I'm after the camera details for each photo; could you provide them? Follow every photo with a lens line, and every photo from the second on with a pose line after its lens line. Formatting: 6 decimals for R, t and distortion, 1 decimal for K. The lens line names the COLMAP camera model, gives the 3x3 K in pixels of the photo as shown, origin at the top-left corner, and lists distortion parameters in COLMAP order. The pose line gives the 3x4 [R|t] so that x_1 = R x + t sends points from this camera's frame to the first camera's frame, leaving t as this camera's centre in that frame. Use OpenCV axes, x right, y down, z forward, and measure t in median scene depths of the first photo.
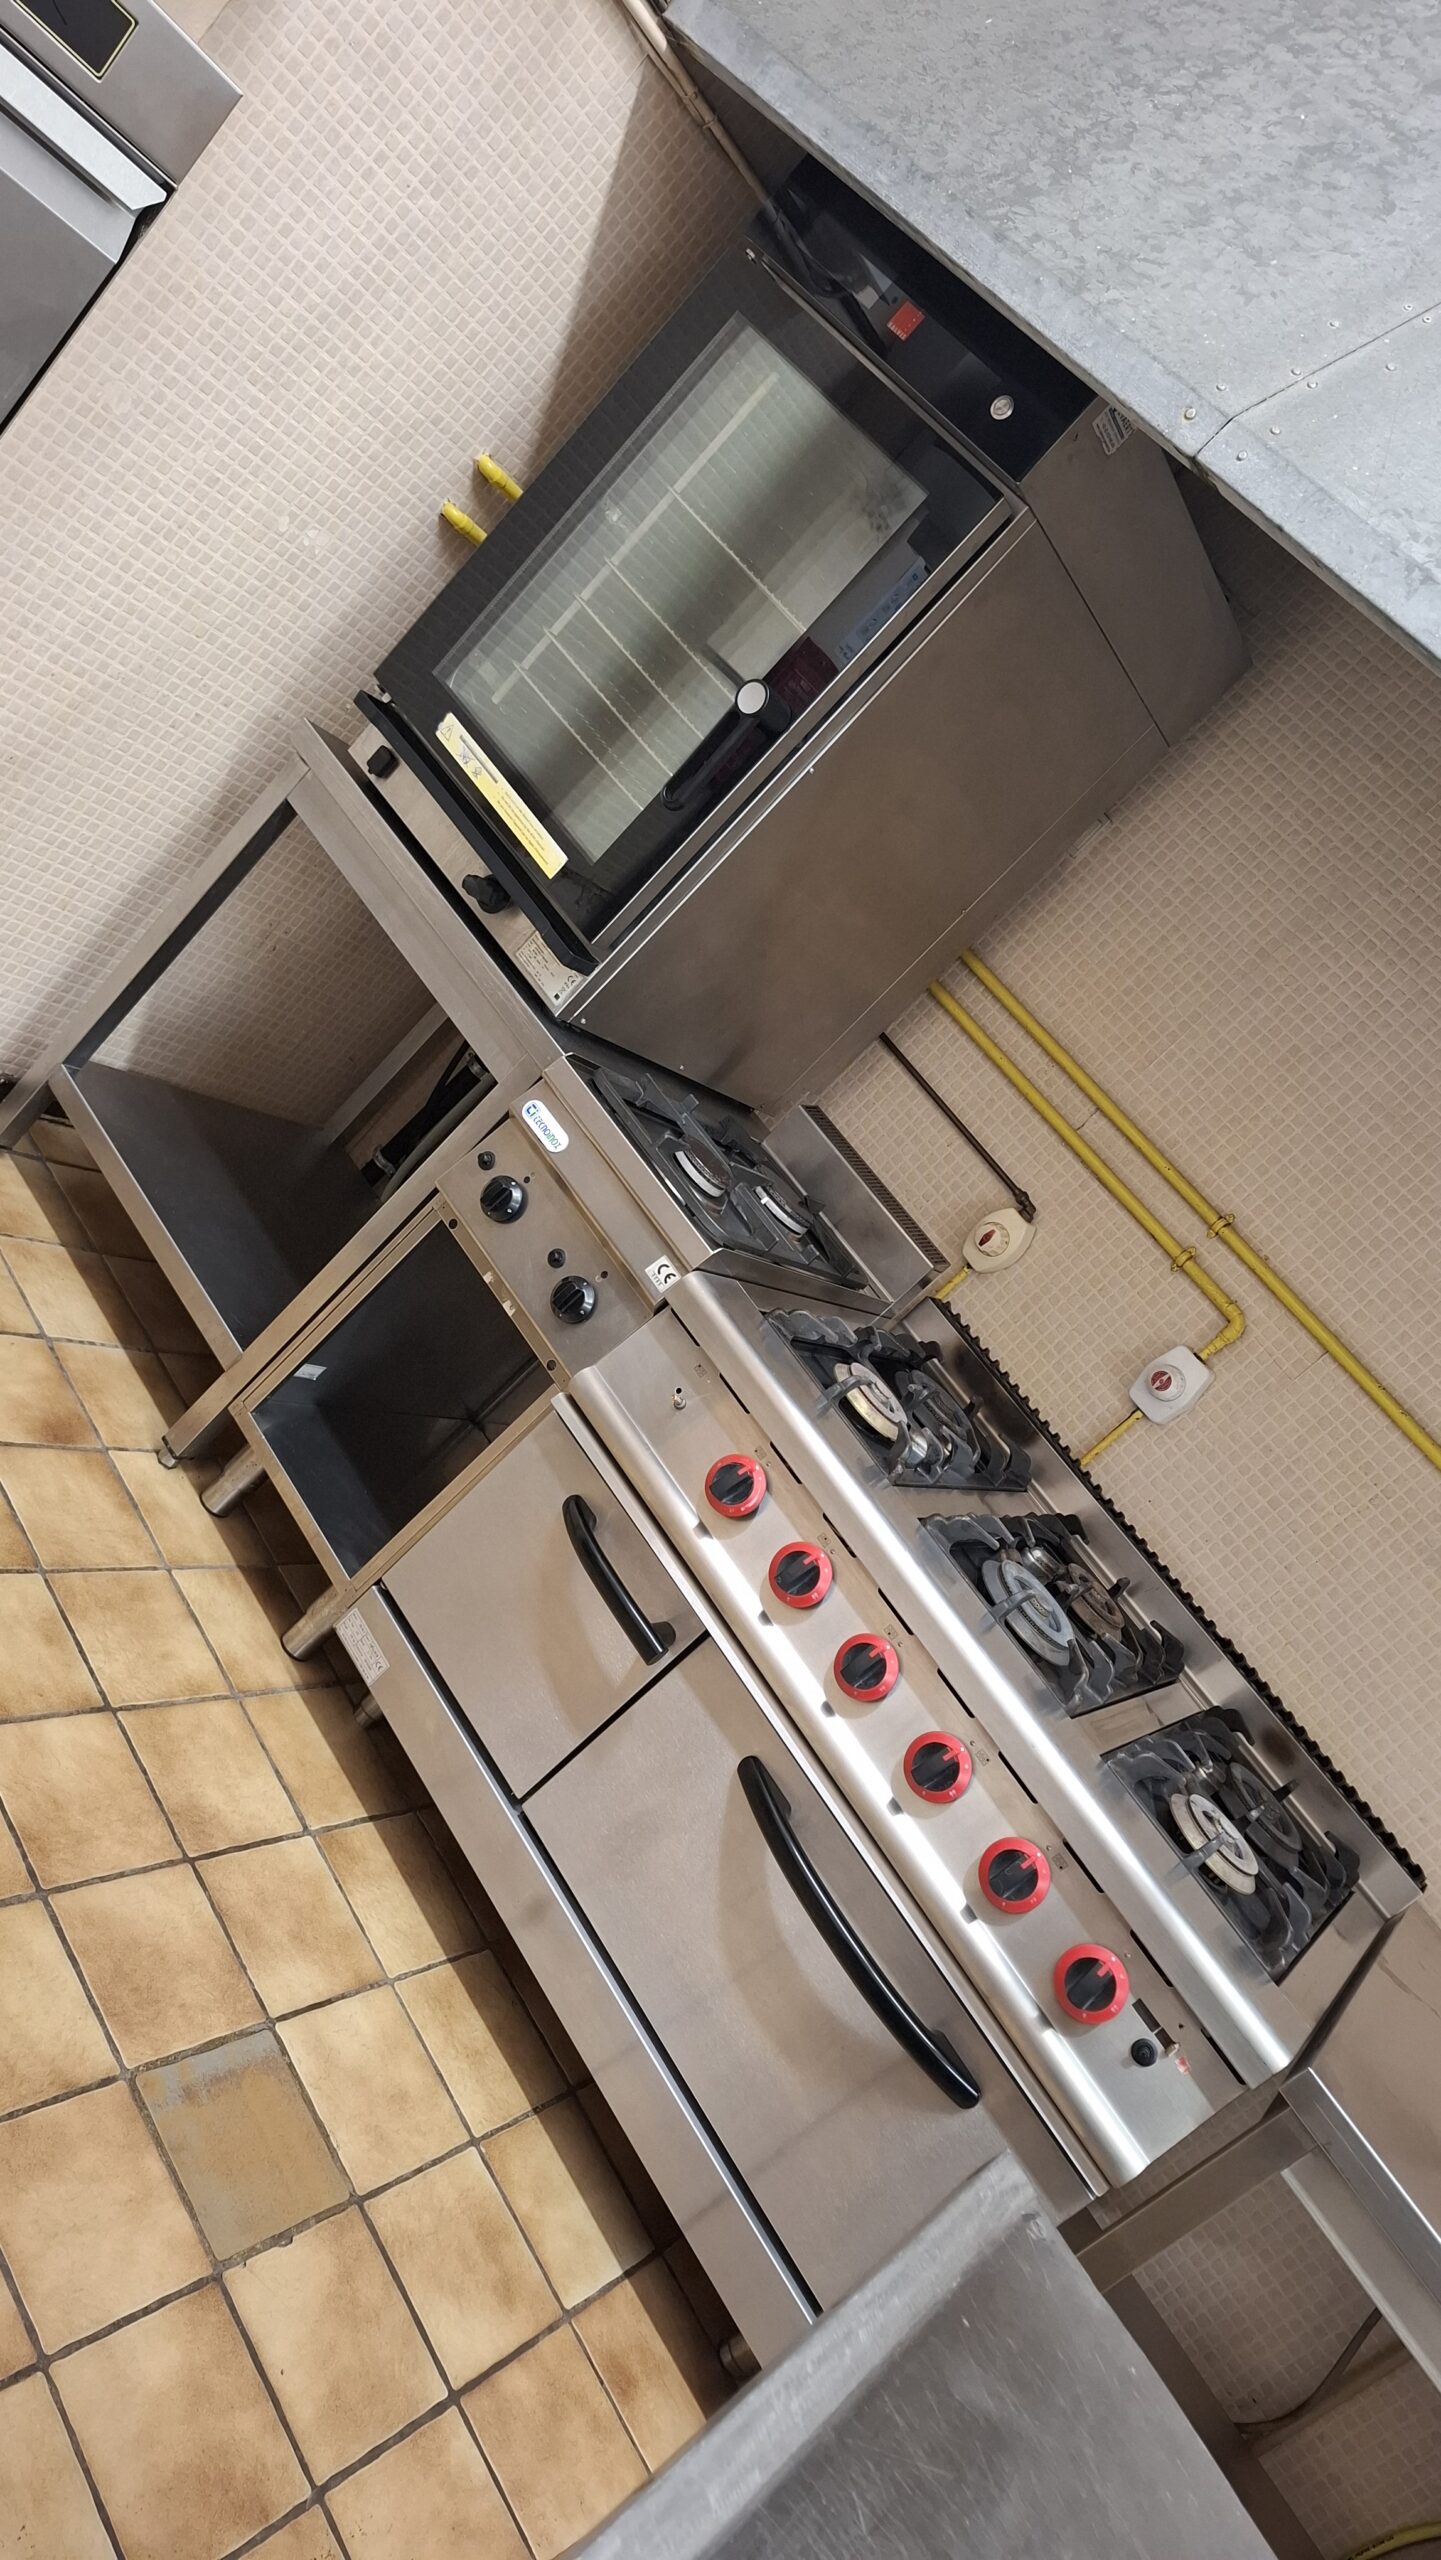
lens RADIAL K [[1768.3, 0, 732.6], [0, 1768.3, 1295.8], [0, 0, 1]] dist [0.111224, -0.155846]
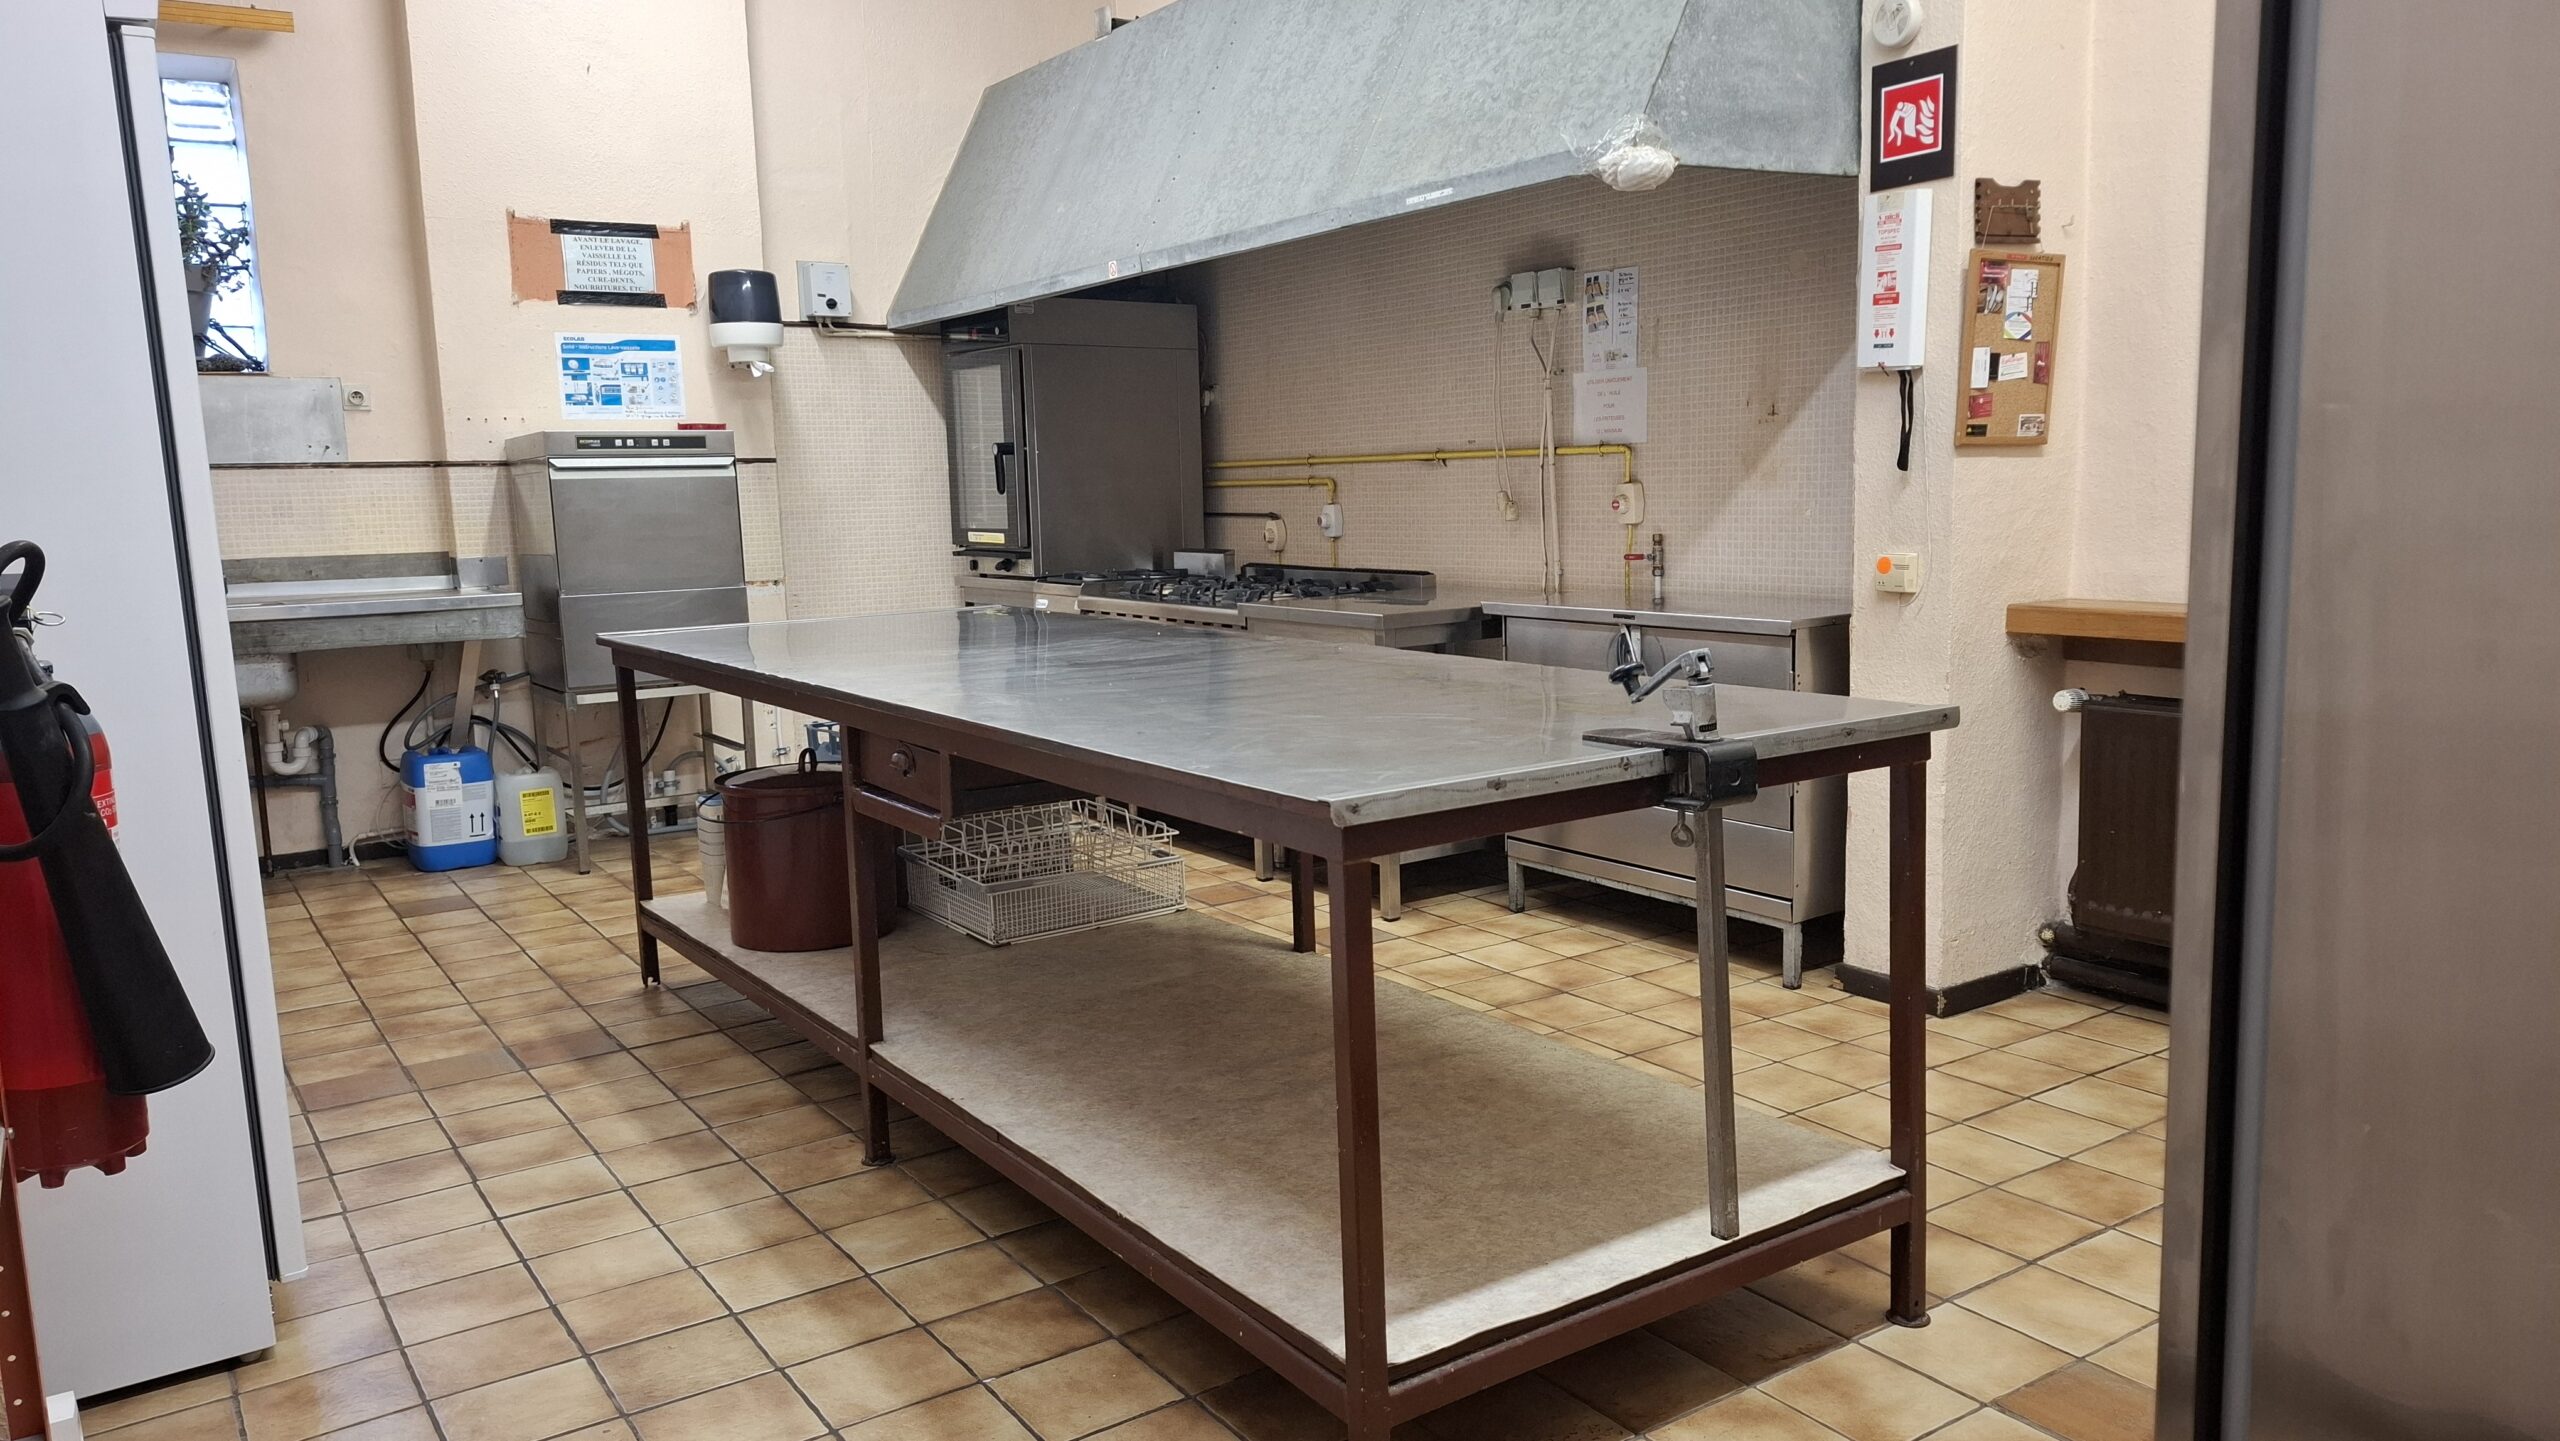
lens RADIAL K [[1768.3, 0, 1305.2], [0, 1768.3, 727.5], [0, 0, 1]] dist [0.111224, -0.155846]
pose [[0.674855, -0.675332, -0.297484, 0.765440], [0.533071, 0.724891, -0.436312, 1.301310], [0.510299, 0.135867, 0.849197, -1.000668]]
